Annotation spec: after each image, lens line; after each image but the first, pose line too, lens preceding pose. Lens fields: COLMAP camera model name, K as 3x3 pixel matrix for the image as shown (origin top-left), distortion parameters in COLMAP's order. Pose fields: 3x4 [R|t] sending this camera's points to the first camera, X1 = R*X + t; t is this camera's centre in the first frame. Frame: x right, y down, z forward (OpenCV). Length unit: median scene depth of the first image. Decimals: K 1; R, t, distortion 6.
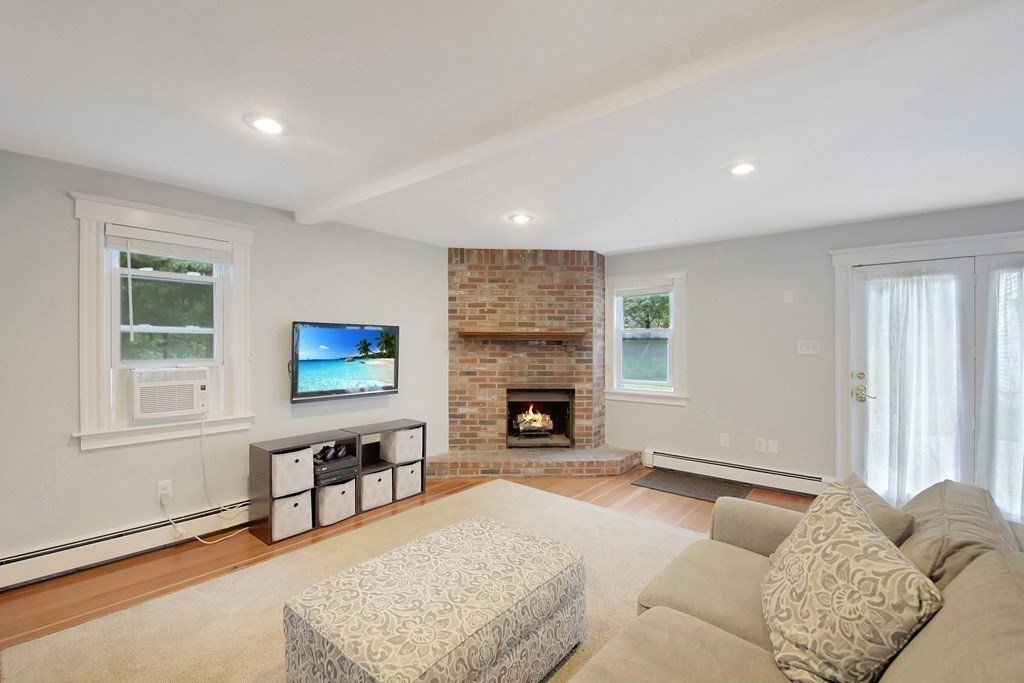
lens RADIAL K [[434.7, 0, 495.3], [0, 434.7, 345.6], [0, 0, 1]] dist [0.029303, -0.020921]
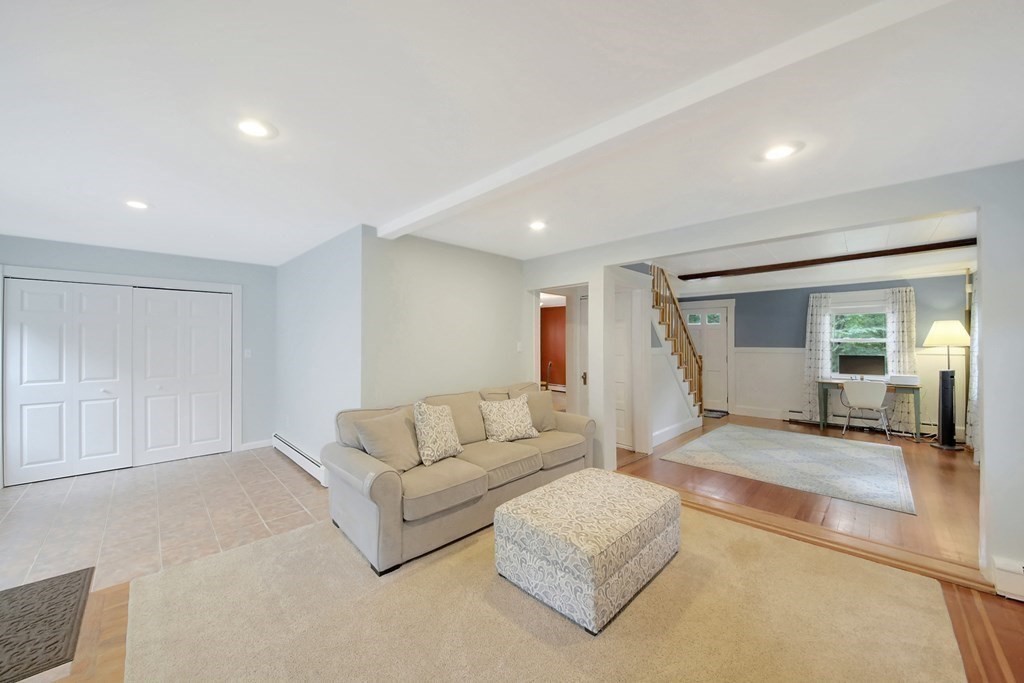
lens RADIAL K [[366.4, 0, 503.4], [0, 366.4, 341.0], [0, 0, 1]] dist [0.011413, -0.010924]
pose [[-0.995609, -0.002594, 0.093577, 0.031716], [-0.003008, 0.999986, -0.004279, -0.012893], [-0.093565, -0.004541, -0.995603, 0.848444]]
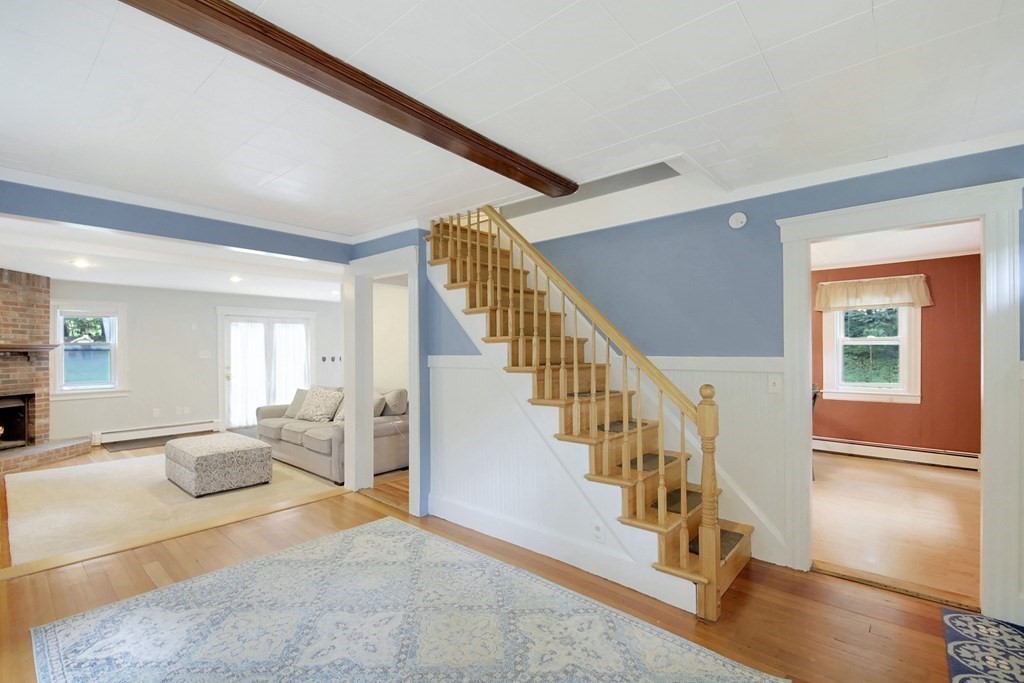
lens RADIAL K [[458.4, 0, 510.9], [0, 458.4, 344.8], [0, 0, 1]] dist [0.022520, -0.020848]
pose [[0.016969, 0.007929, 0.999825, -1.033795], [0.007511, 0.999939, -0.008058, -0.010909], [-0.999828, 0.007646, 0.016909, -0.297125]]
